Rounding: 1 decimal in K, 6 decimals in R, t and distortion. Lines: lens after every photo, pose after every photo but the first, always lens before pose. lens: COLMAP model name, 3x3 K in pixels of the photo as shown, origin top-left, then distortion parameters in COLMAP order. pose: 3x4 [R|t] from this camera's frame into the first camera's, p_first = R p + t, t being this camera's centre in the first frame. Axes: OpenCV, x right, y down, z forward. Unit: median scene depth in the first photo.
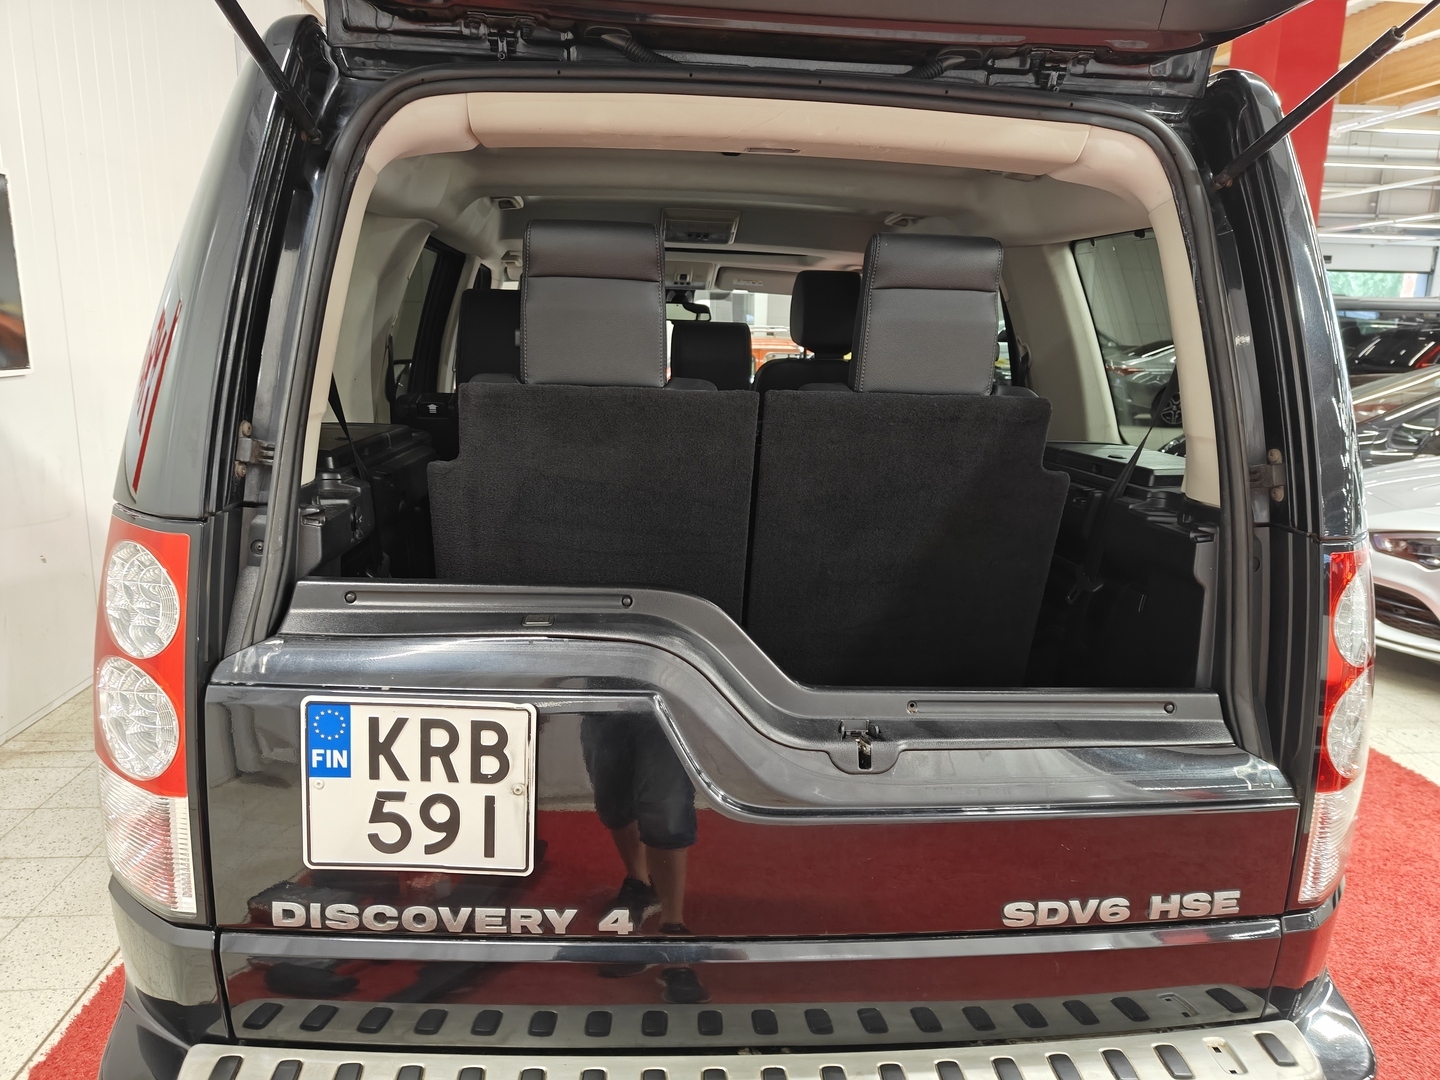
lens RADIAL K [[1026.5, 0, 712.2], [0, 1026.5, 534.0], [0, 0, 1]] dist [-0.000276, -0.004651]
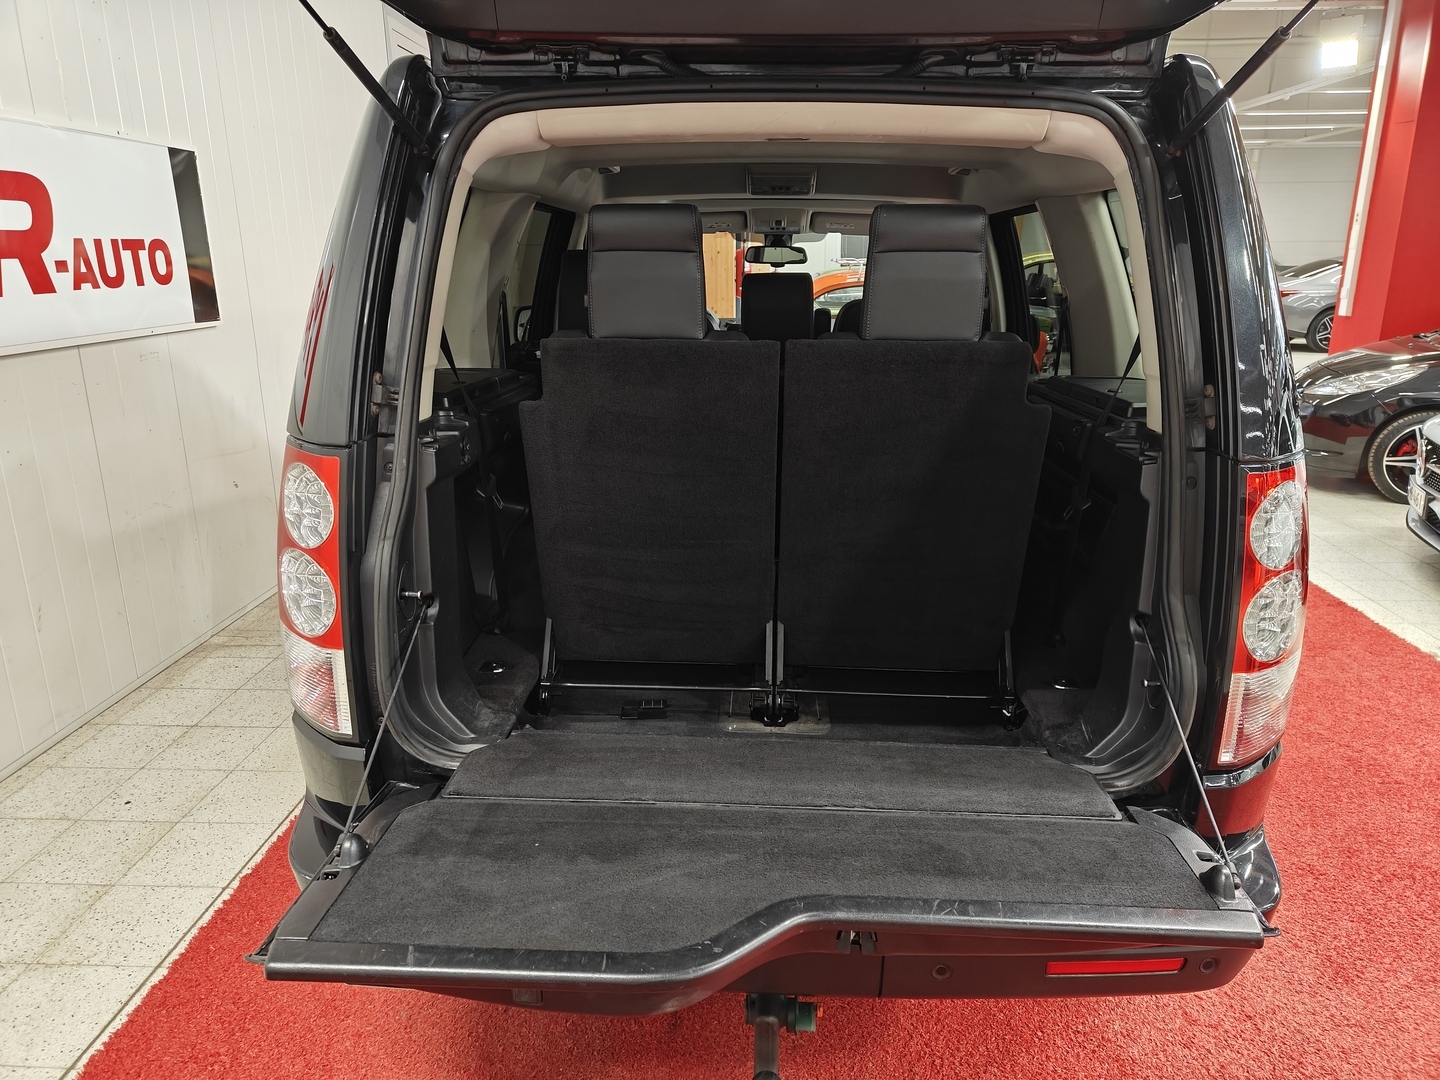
lens RADIAL K [[1026.2, 0, 720.0], [0, 1026.2, 540.0], [0, 0, 1]] dist [-0.000133, -0.001834]
pose [[0.990943, 0.009536, -0.133946, 0.150534], [0.000101, 0.997422, 0.071761, 0.010254], [0.134285, -0.071125, 0.988387, -0.246791]]
